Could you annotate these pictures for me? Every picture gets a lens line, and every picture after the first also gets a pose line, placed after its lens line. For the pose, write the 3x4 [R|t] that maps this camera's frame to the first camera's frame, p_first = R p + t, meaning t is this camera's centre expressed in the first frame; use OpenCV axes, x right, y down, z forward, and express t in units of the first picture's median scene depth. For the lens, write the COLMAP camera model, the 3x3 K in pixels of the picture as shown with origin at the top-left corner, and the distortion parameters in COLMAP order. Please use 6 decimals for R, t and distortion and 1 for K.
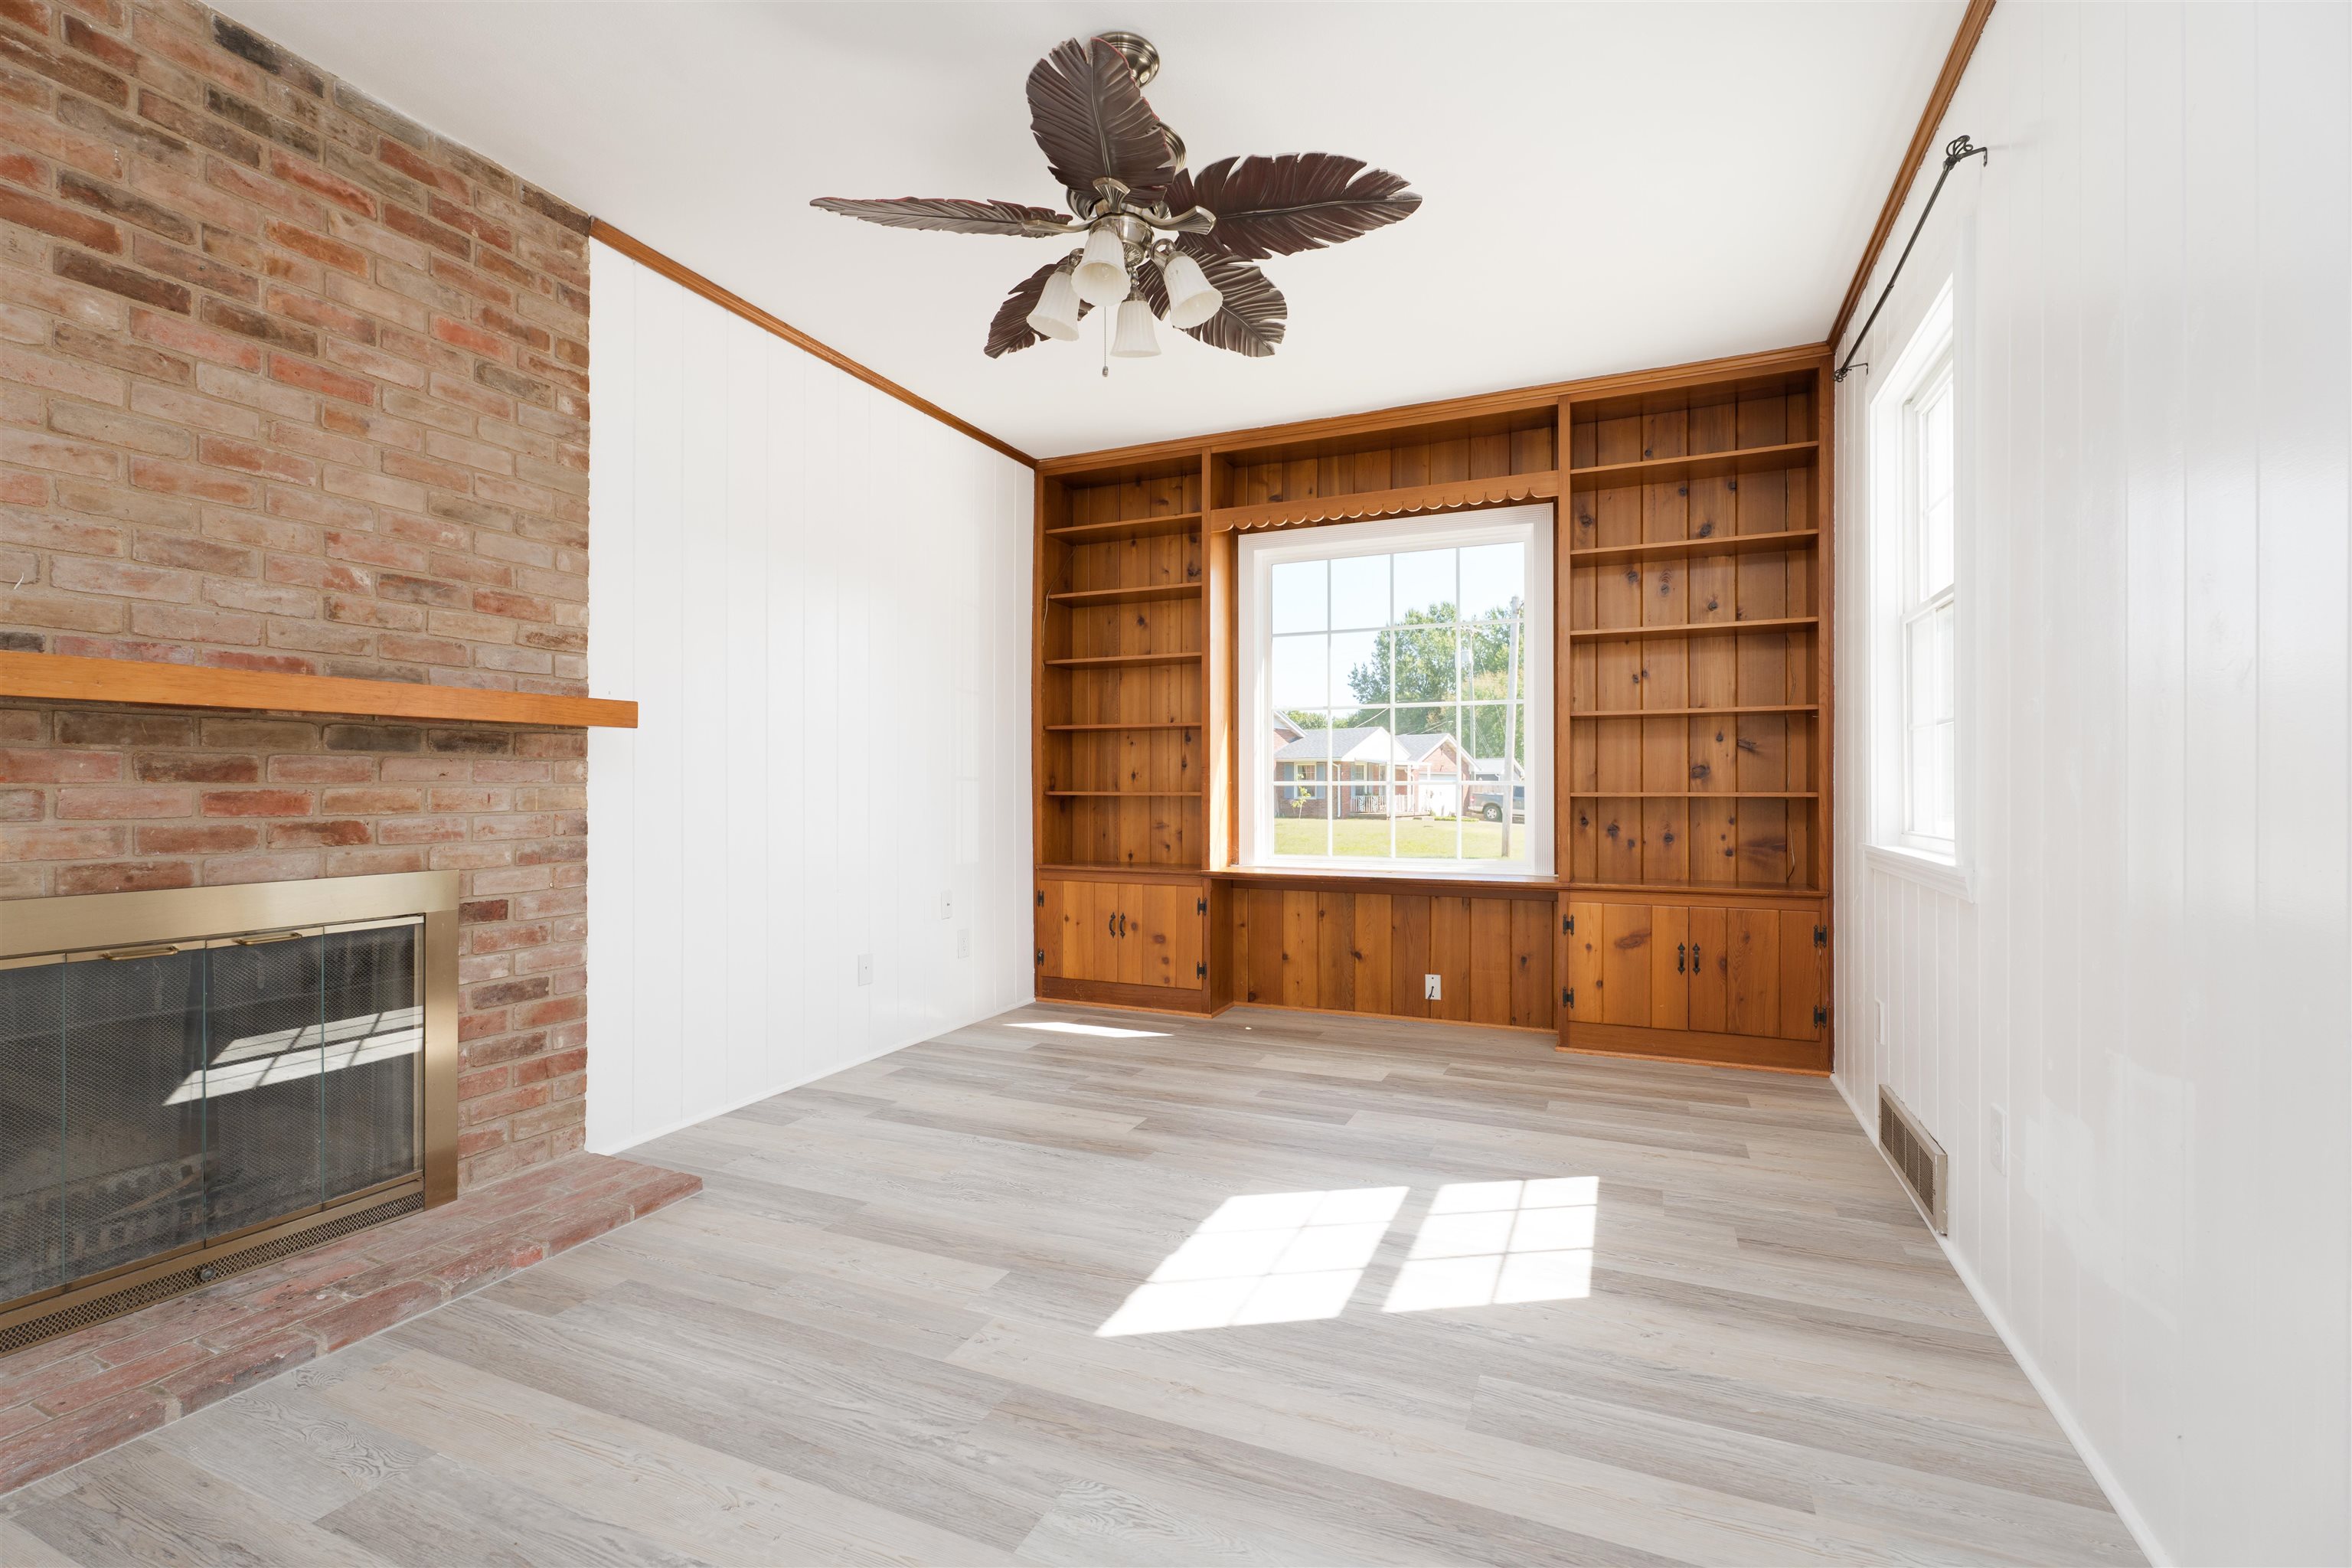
lens RADIAL K [[1074.4, 0, 1153.8], [0, 1074.4, 786.8], [0, 0, 1]] dist [-0.000801, 0.000282]
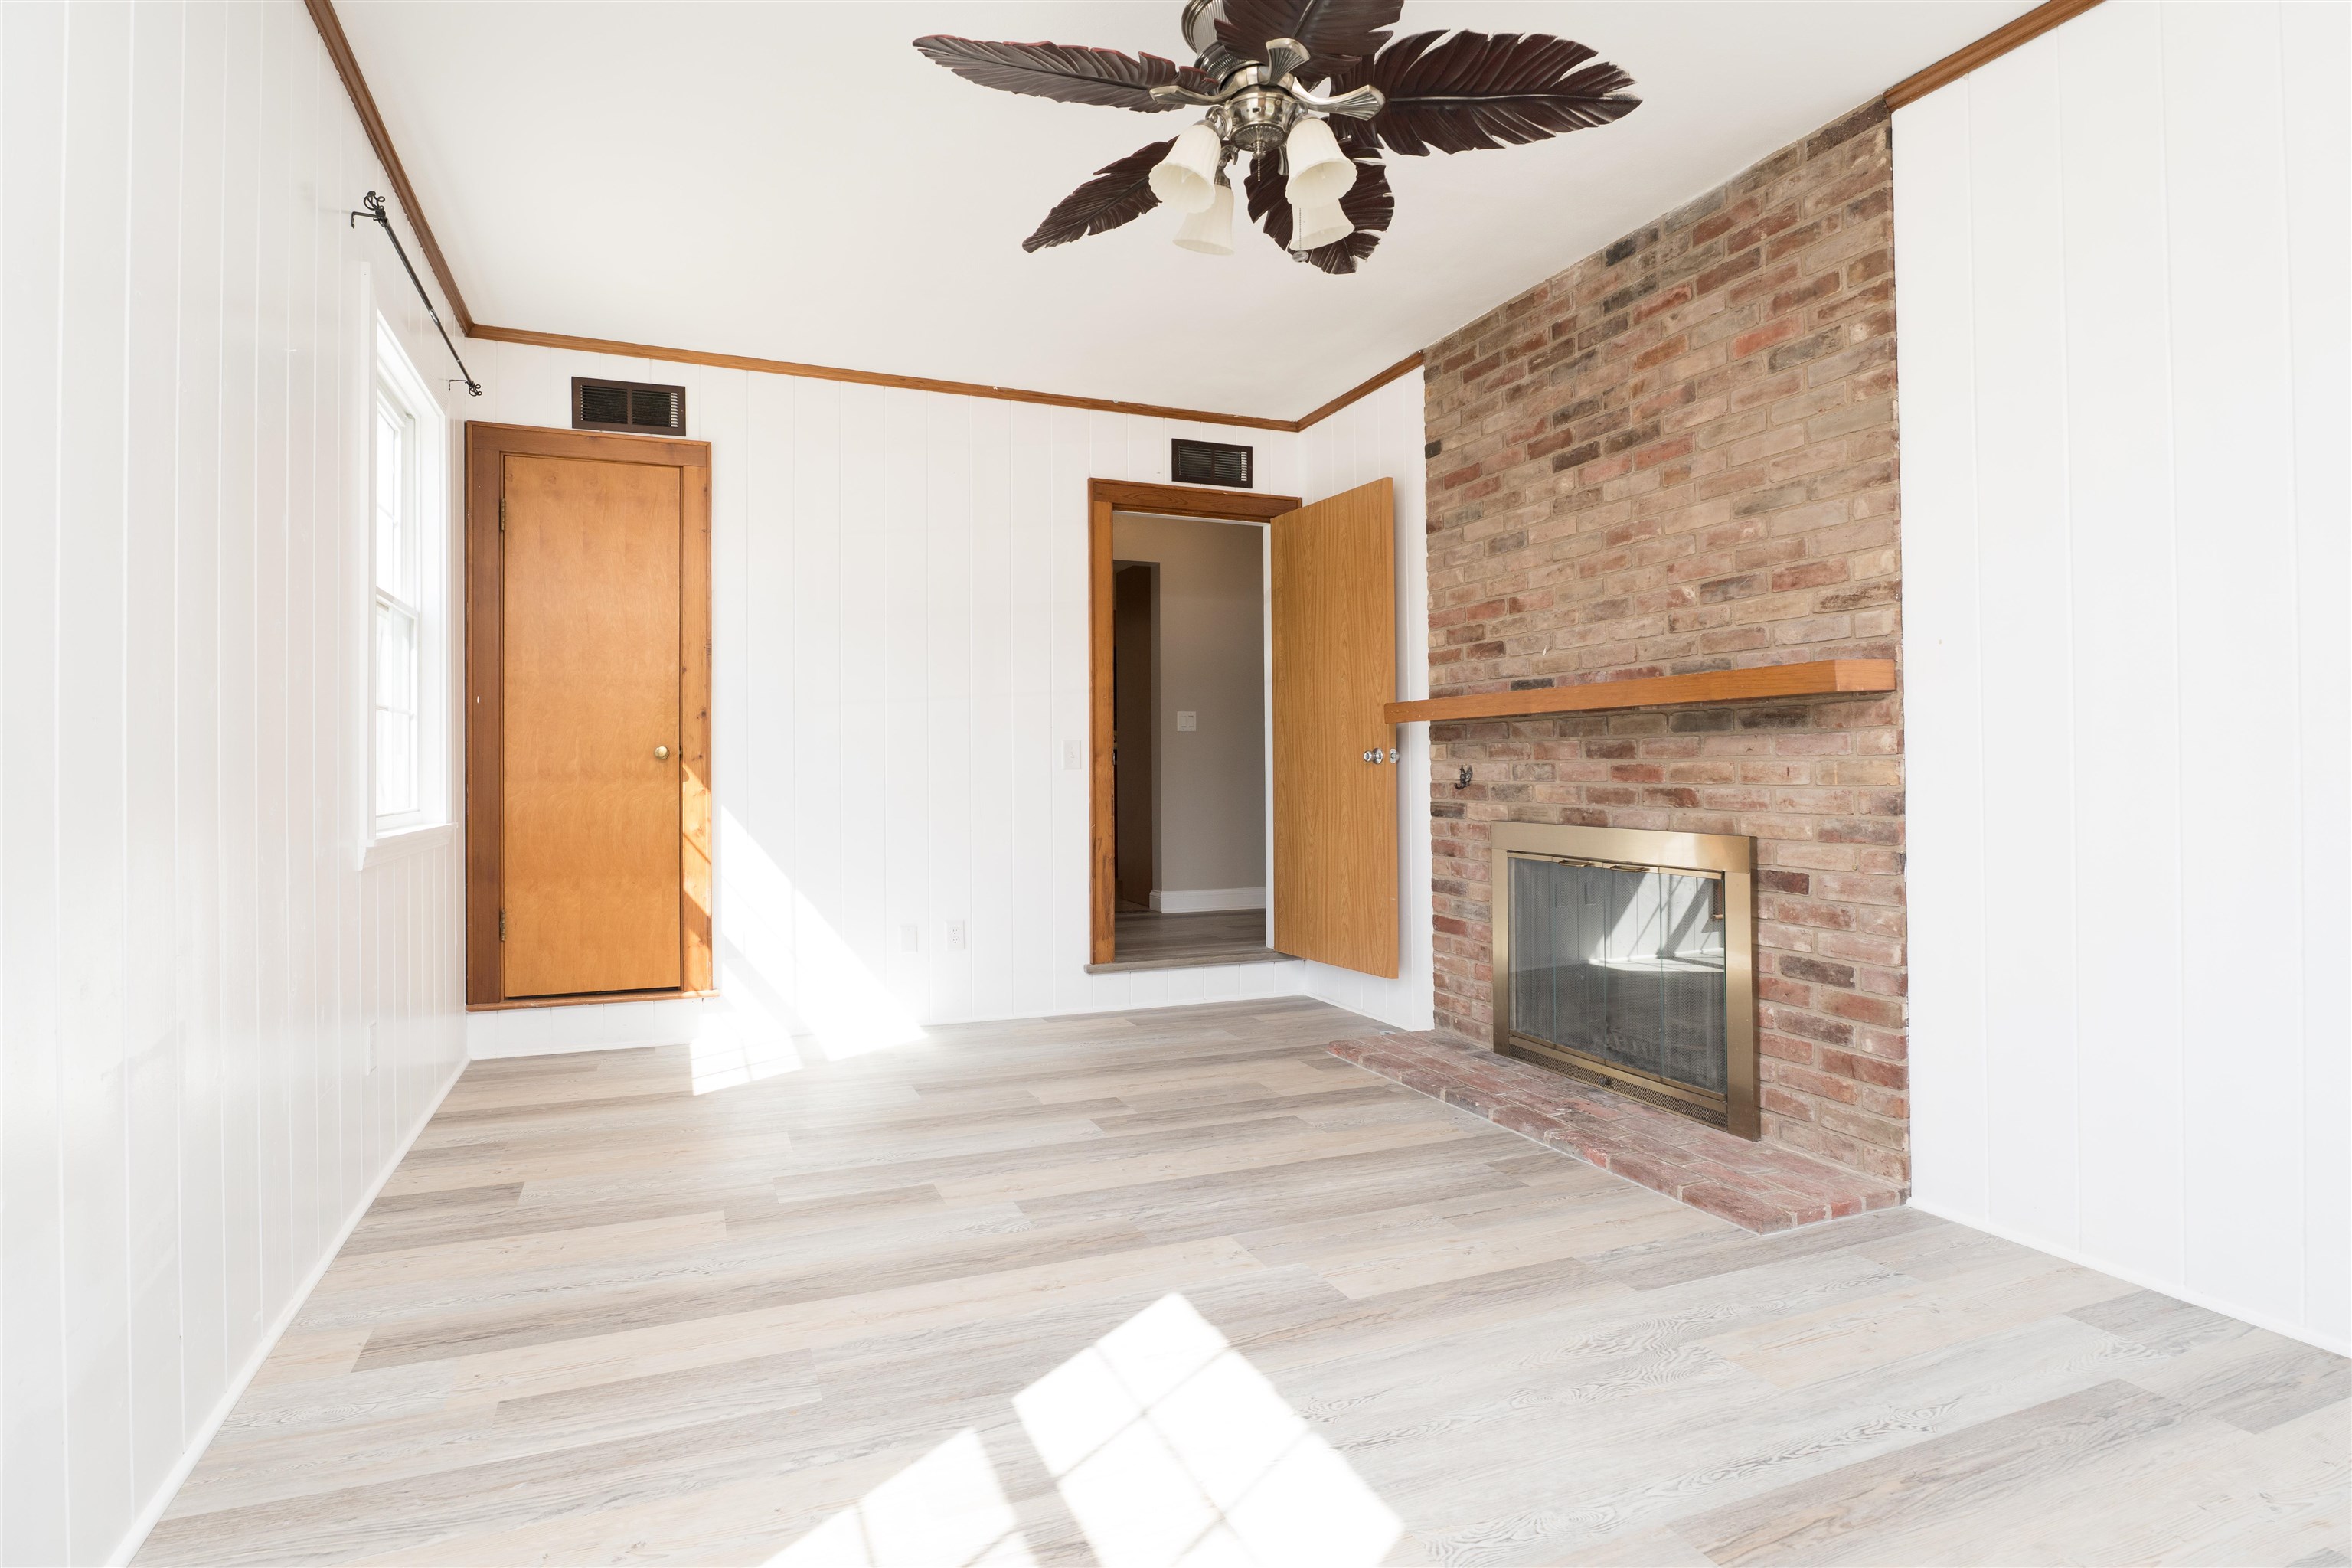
lens RADIAL K [[1105.7, 0, 1176.3], [0, 1105.7, 753.9], [0, 0, 1]] dist [-0.013672, 0.000007]
pose [[-0.659272, -0.003077, -0.751898, 0.548364], [0.007445, 0.999916, -0.010620, 0.000749], [0.751867, -0.012600, -0.659194, 1.248434]]
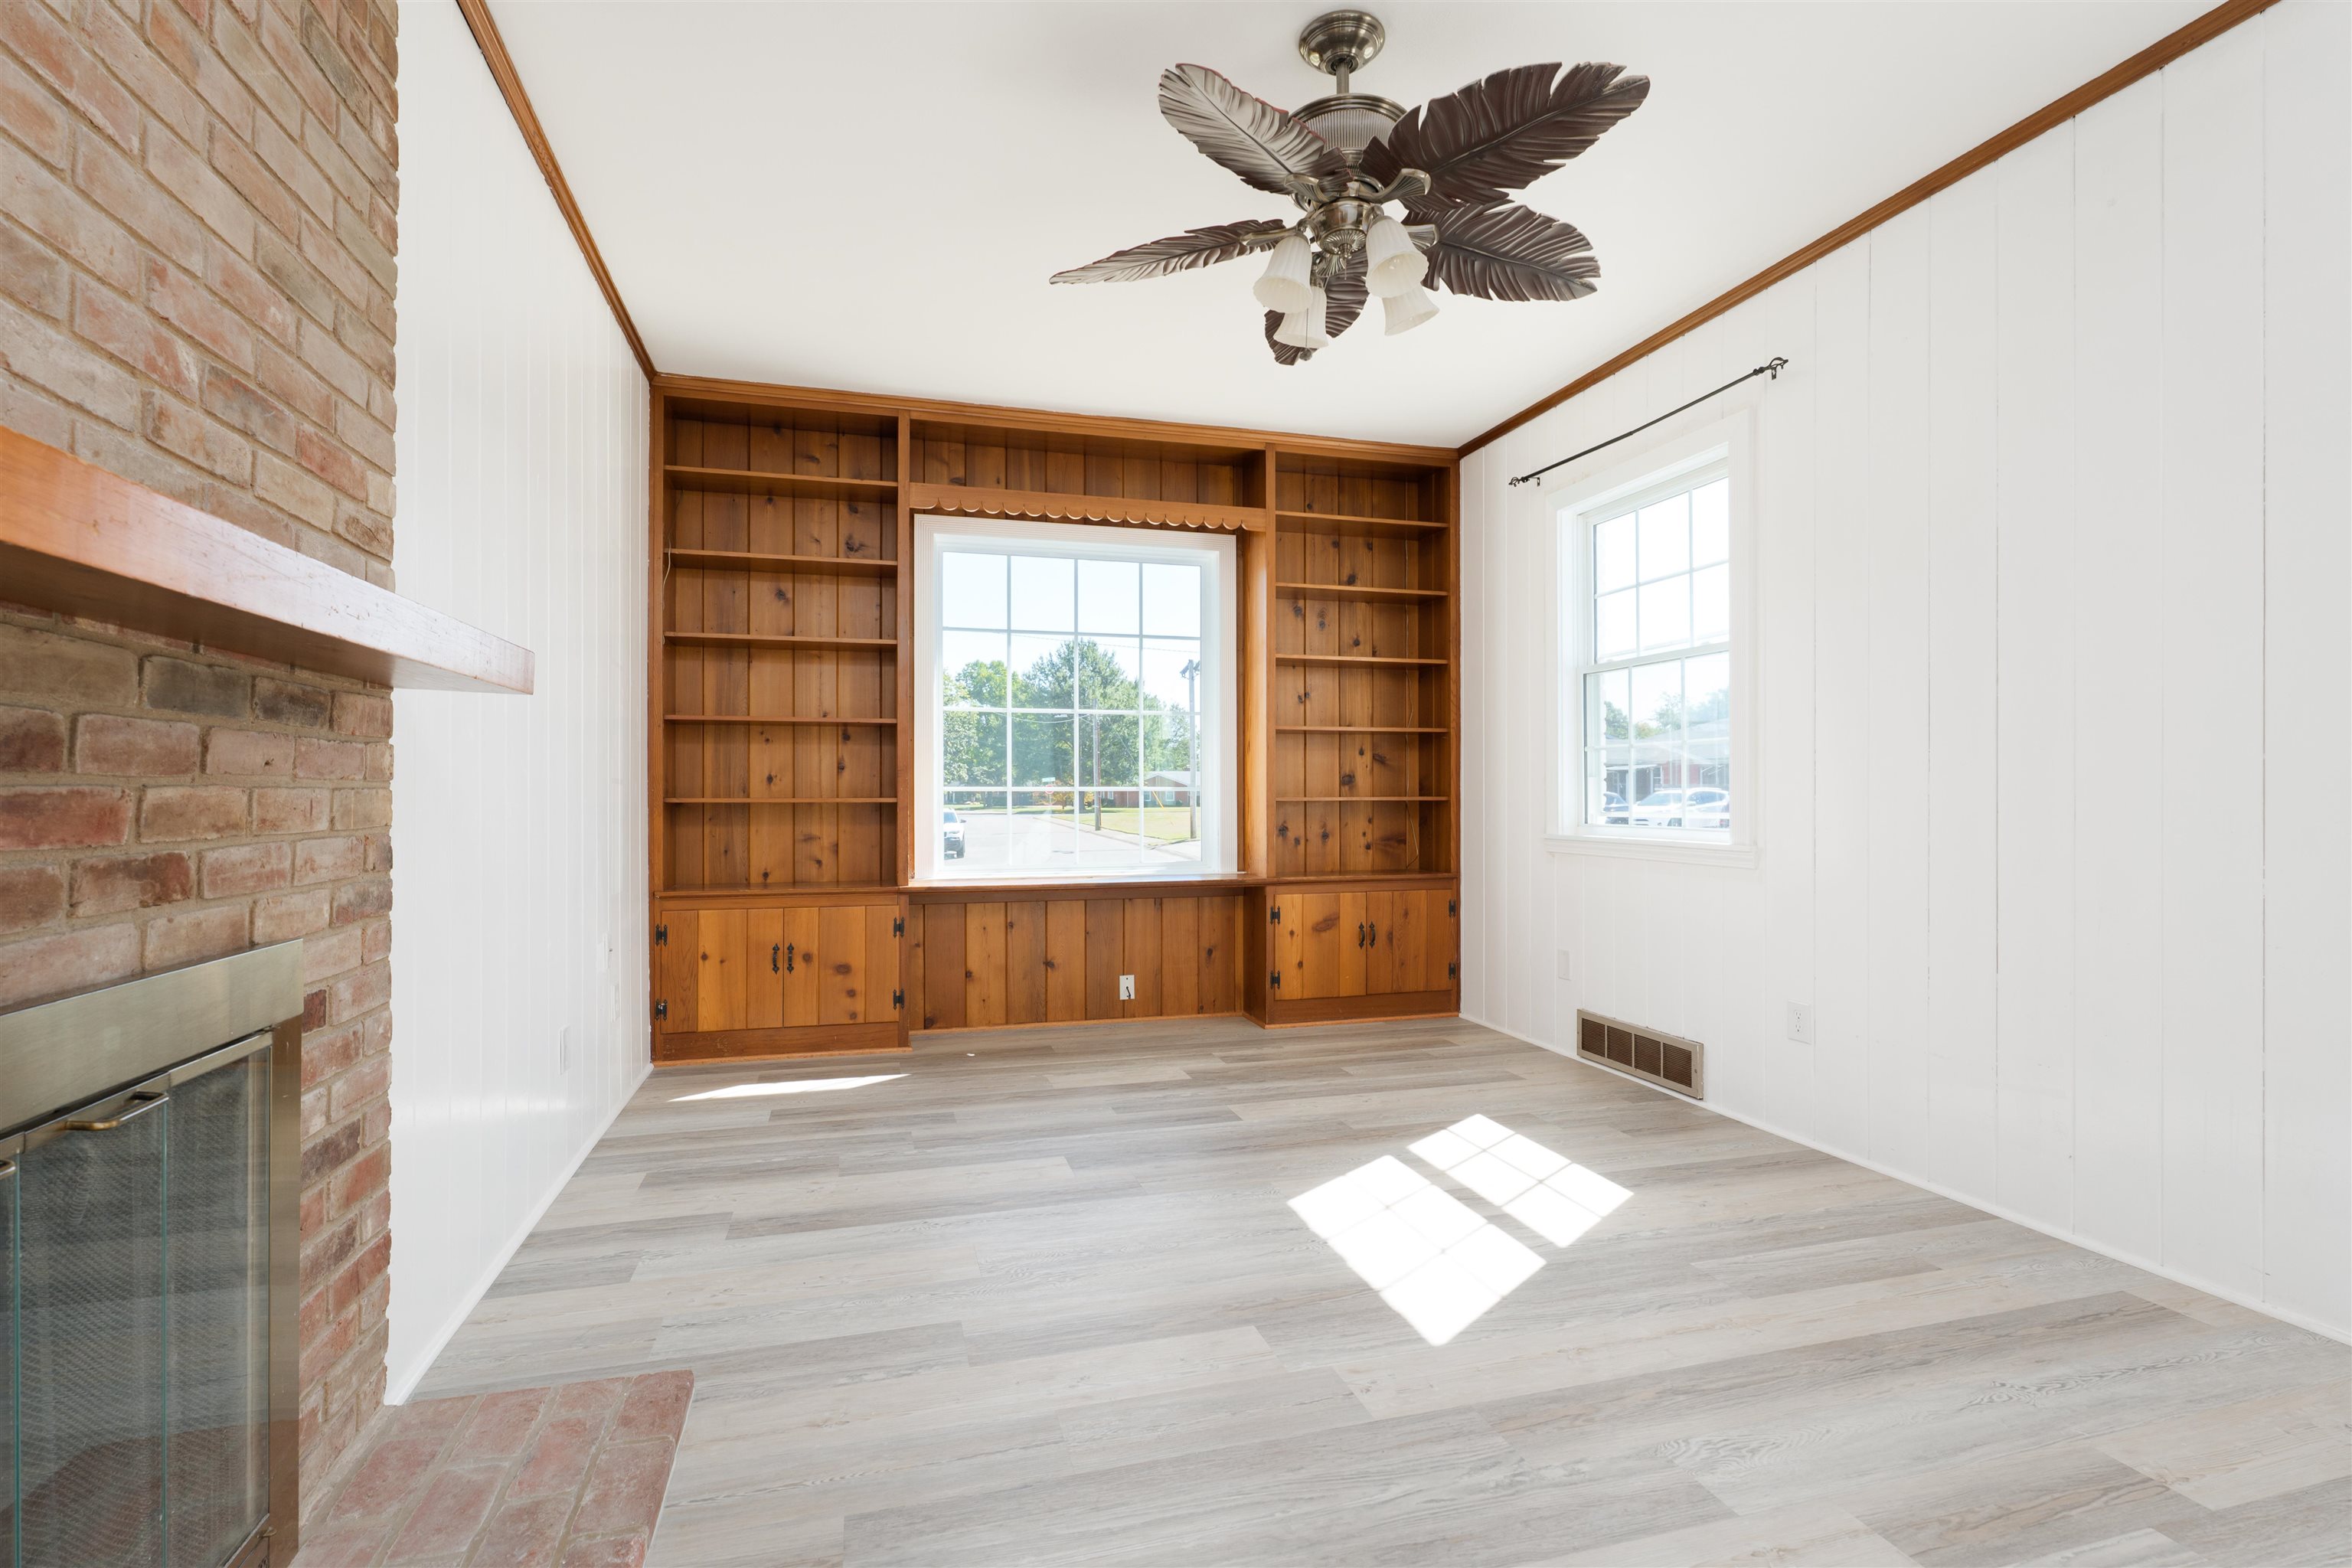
lens RADIAL K [[1096.8, 0, 1188.8], [0, 1096.8, 795.0], [0, 0, 1]] dist [-0.002674, -0.000125]
pose [[0.757146, -0.000051, 0.653245, -0.643437], [0.000260, 1.000000, -0.000222, 0.004546], [-0.653245, 0.000338, 0.757146, 0.281106]]
